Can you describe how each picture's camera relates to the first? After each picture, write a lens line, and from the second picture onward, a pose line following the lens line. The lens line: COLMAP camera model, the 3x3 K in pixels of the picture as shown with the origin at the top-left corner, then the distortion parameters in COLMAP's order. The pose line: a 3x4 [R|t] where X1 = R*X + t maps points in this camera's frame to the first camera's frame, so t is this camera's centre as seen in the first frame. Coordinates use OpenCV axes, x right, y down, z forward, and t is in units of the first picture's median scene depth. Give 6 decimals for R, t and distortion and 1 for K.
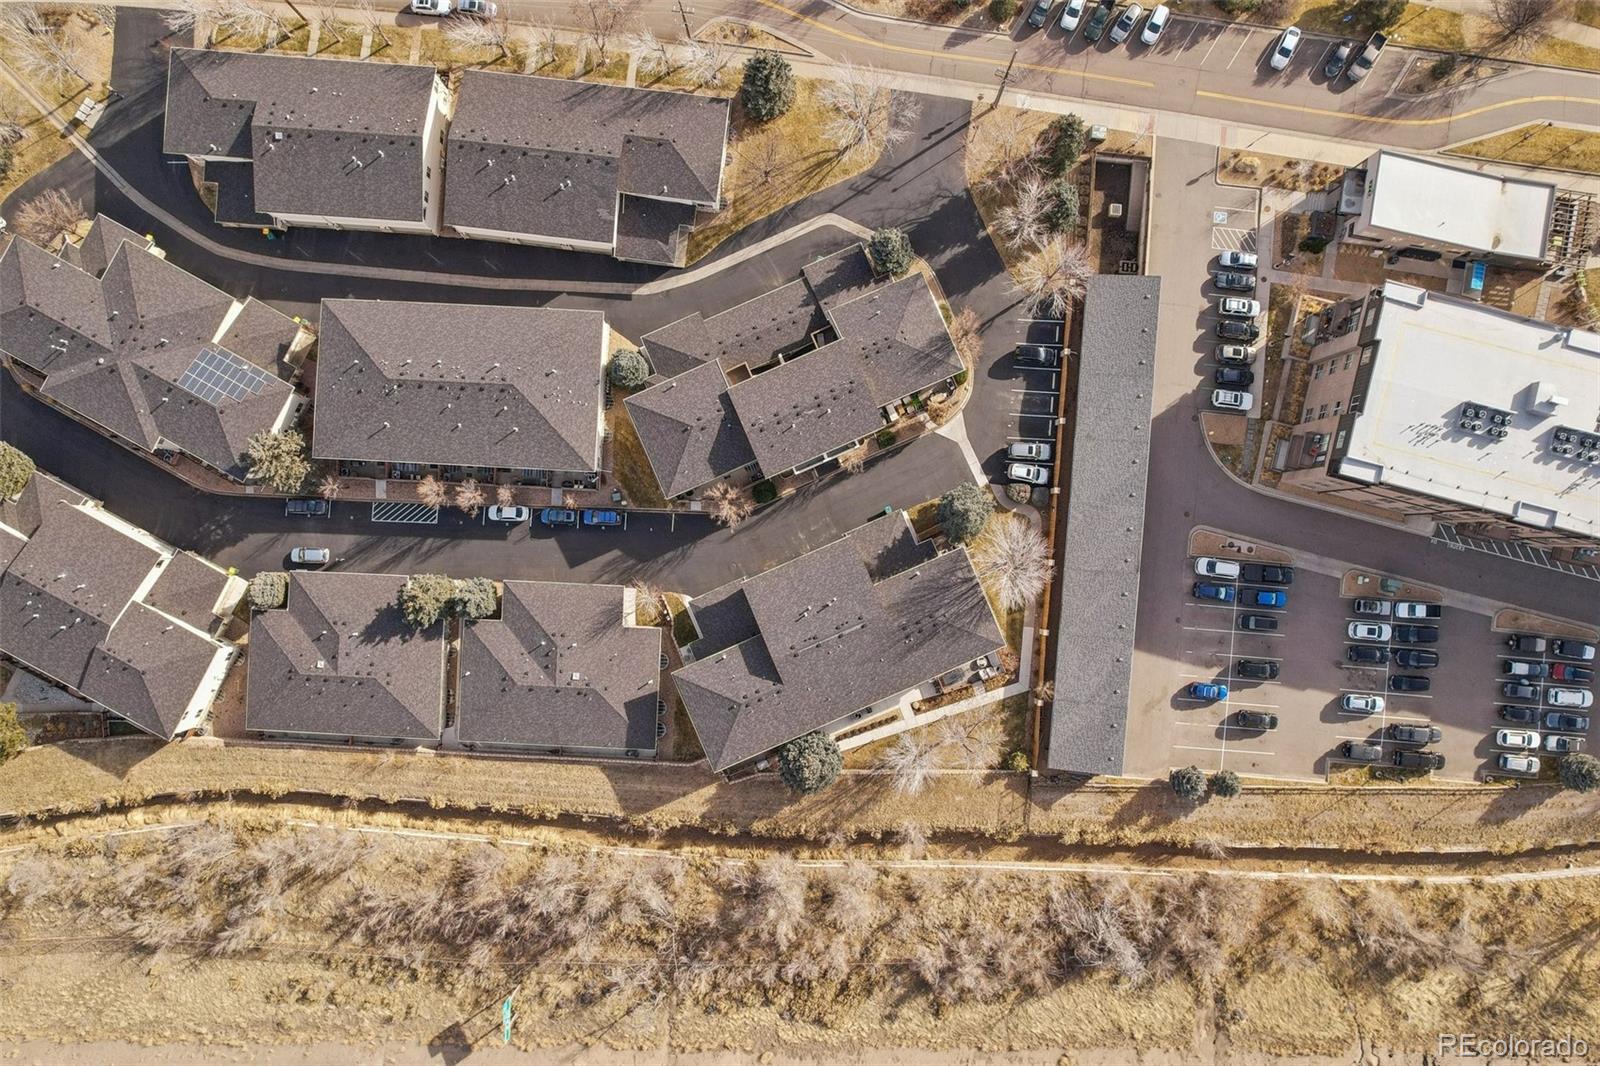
lens RADIAL K [[1050.9, 0, 800.0], [0, 1050.9, 533.0], [0, 0, 1]] dist [0.026517, 0.001527]
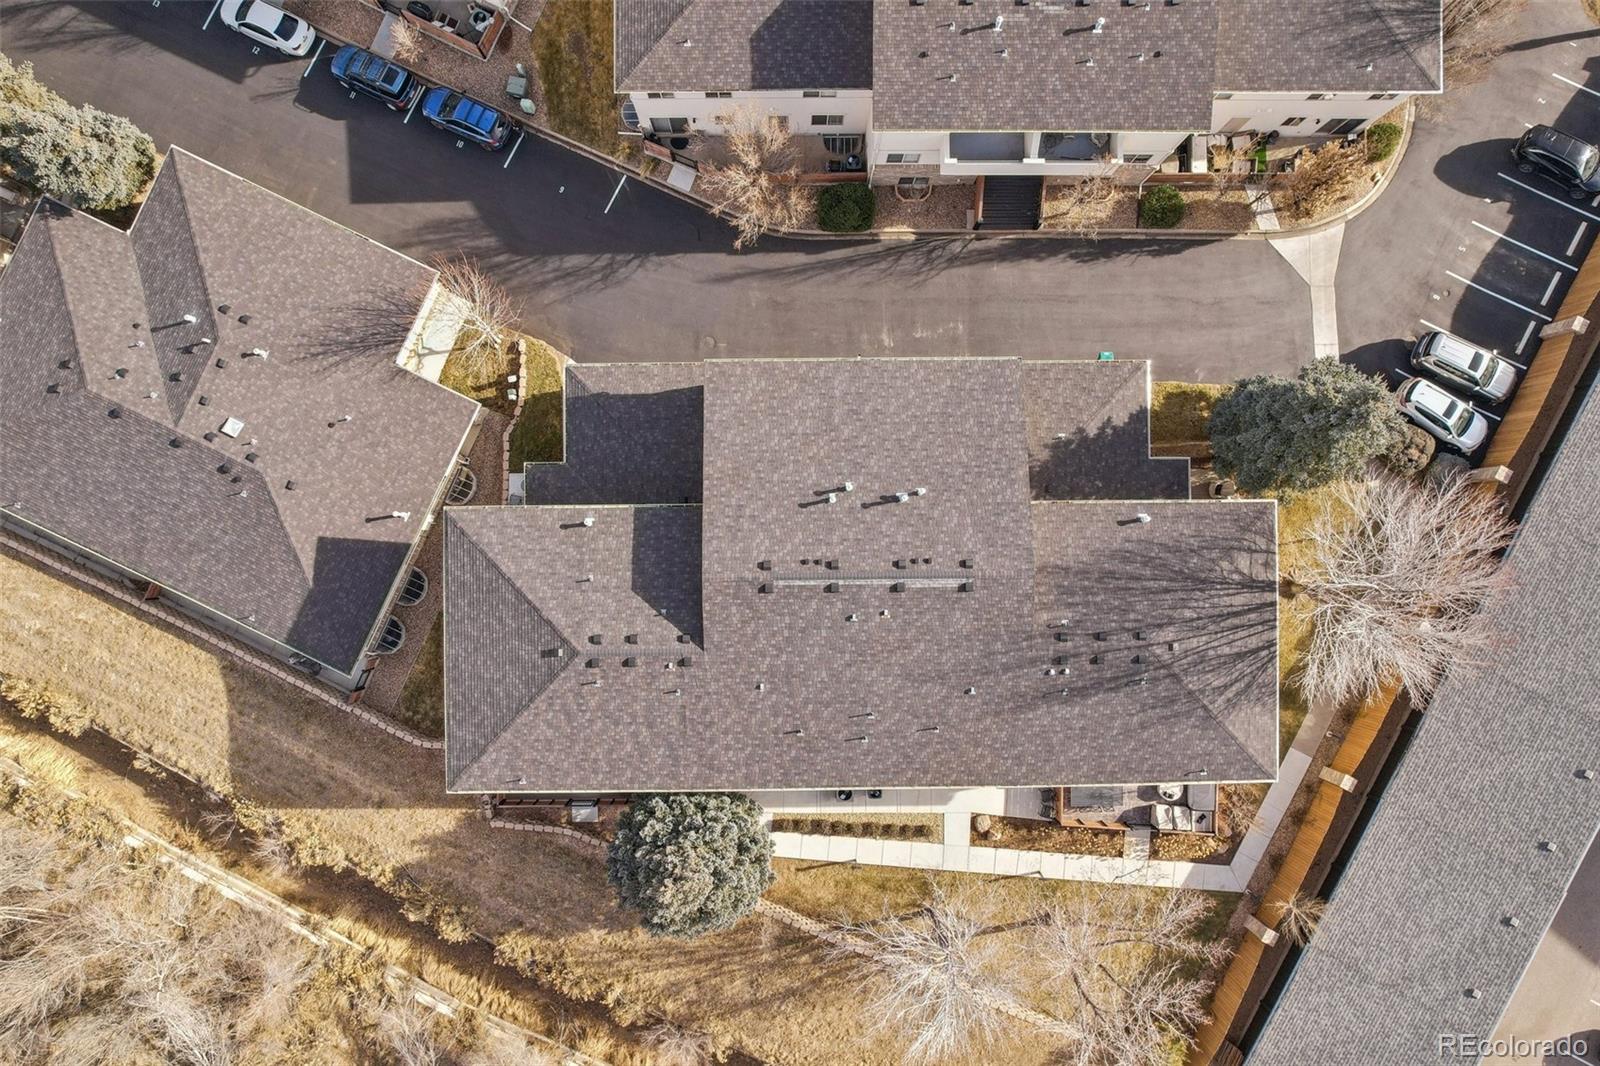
lens RADIAL K [[1016.6, 0, 800.0], [0, 1016.6, 533.0], [0, 0, 1]] dist [-0.017501, 0.001336]
pose [[0.921231, 0.389011, -0.001945, 0.000372], [-0.389016, 0.921215, -0.005384, 0.089269], [-0.000303, 0.005717, 0.999984, 0.602836]]
